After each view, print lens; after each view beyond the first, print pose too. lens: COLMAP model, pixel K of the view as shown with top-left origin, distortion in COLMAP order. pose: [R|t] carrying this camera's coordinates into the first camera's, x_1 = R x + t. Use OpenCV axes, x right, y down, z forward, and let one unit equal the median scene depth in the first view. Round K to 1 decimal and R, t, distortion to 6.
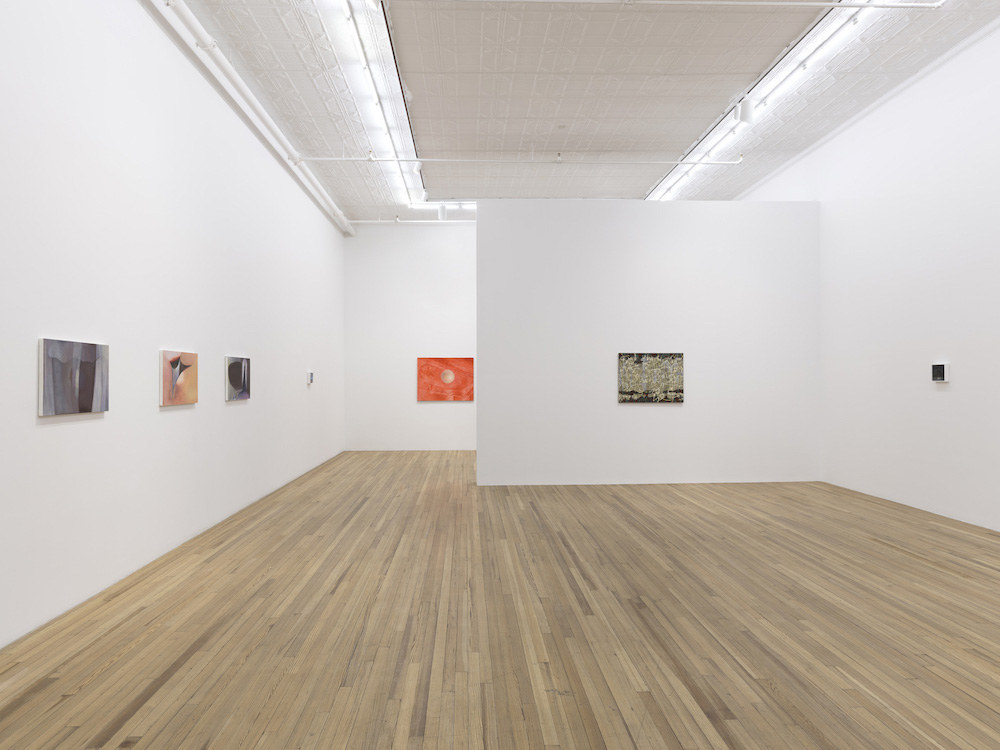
lens RADIAL K [[664.8, 0, 489.2], [0, 664.8, 374.9], [0, 0, 1]] dist [0.004129, -0.006007]
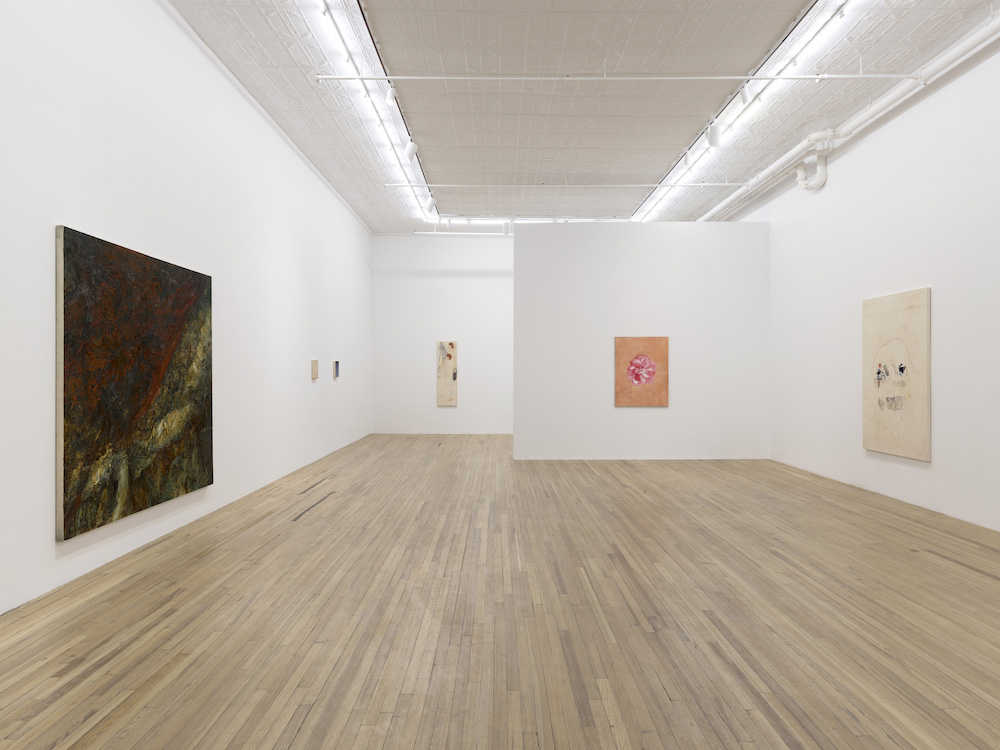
lens RADIAL K [[664.8, 0, 496.2], [0, 664.8, 374.2], [0, 0, 1]] dist [0.004129, -0.006007]
pose [[-0.999305, 0.004625, 0.036985, 0.304624], [0.004441, 0.999977, -0.005060, 0.010126], [-0.037008, -0.004893, -0.999303, 1.433093]]
